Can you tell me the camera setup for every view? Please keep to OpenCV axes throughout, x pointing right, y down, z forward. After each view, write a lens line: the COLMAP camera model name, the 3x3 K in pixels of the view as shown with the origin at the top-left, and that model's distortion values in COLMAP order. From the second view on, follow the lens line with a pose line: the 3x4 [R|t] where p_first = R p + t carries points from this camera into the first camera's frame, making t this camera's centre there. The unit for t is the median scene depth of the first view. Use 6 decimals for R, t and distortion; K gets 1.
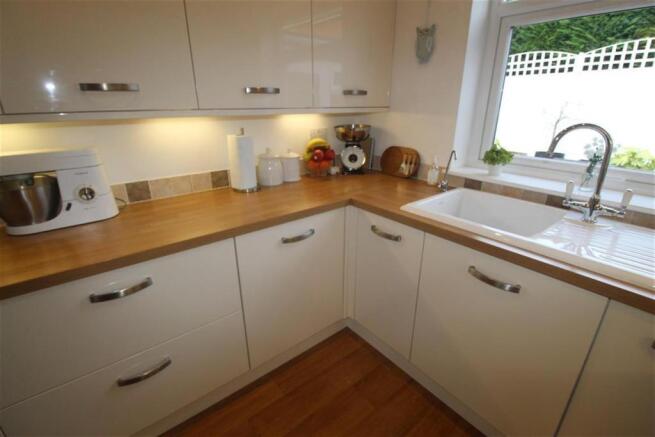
lens RADIAL K [[303.1, 0, 330.7], [0, 303.1, 215.4], [0, 0, 1]] dist [0.001486, -0.014049]
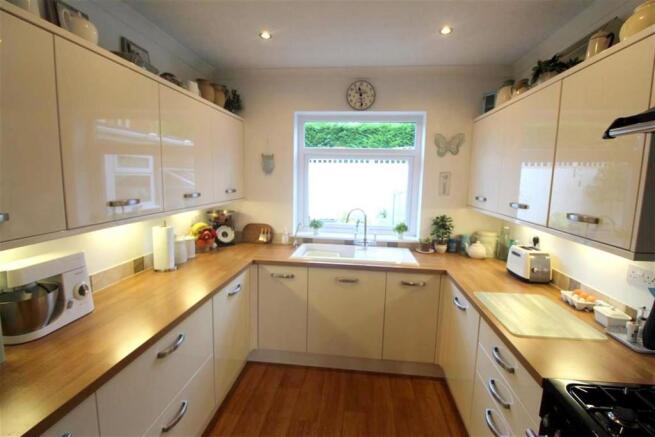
lens RADIAL K [[303.1, 0, 330.7], [0, 303.1, 215.4], [0, 0, 1]] dist [0.001486, -0.014049]
pose [[0.705418, -0.071233, 0.705203, -0.649881], [0.221741, 0.967175, -0.124113, 0.002887], [-0.673213, 0.243924, 0.698058, -0.345399]]
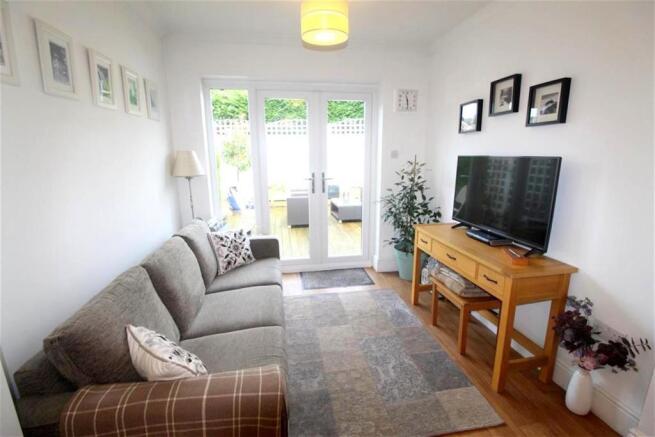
lens RADIAL K [[303.1, 0, 330.7], [0, 303.1, 215.4], [0, 0, 1]] dist [0.001486, -0.014049]
pose [[0.472658, -0.179255, 0.862822, -2.031807], [0.307251, 0.951178, 0.029297, -0.377127], [-0.825949, 0.251255, 0.504658, 0.943213]]
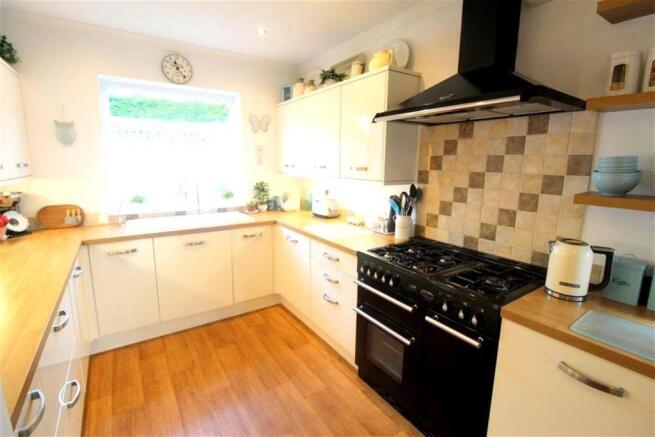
lens RADIAL K [[303.1, 0, 330.7], [0, 303.1, 215.4], [0, 0, 1]] dist [0.001486, -0.014049]
pose [[0.069017, -0.168567, 0.983271, -1.052320], [0.334007, 0.932643, 0.136443, 0.023787], [-0.940040, 0.319002, 0.120671, -0.221445]]
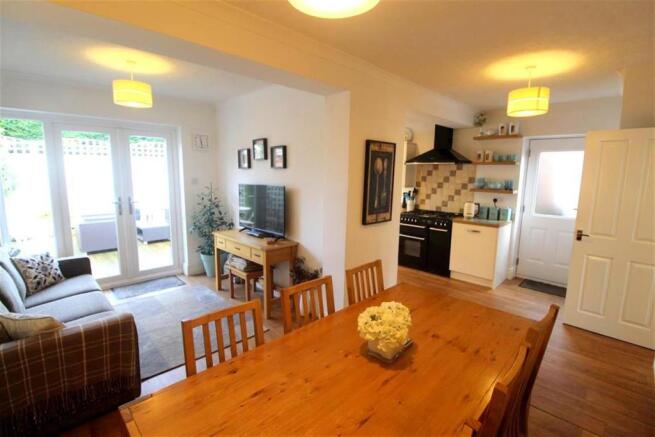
lens RADIAL K [[303.1, 0, 330.7], [0, 303.1, 215.4], [0, 0, 1]] dist [0.001486, -0.014049]
pose [[-0.116337, -0.136534, 0.983781, -2.768972], [0.330307, 0.928808, 0.167965, -0.351059], [-0.936677, 0.344490, -0.062957, 0.671960]]
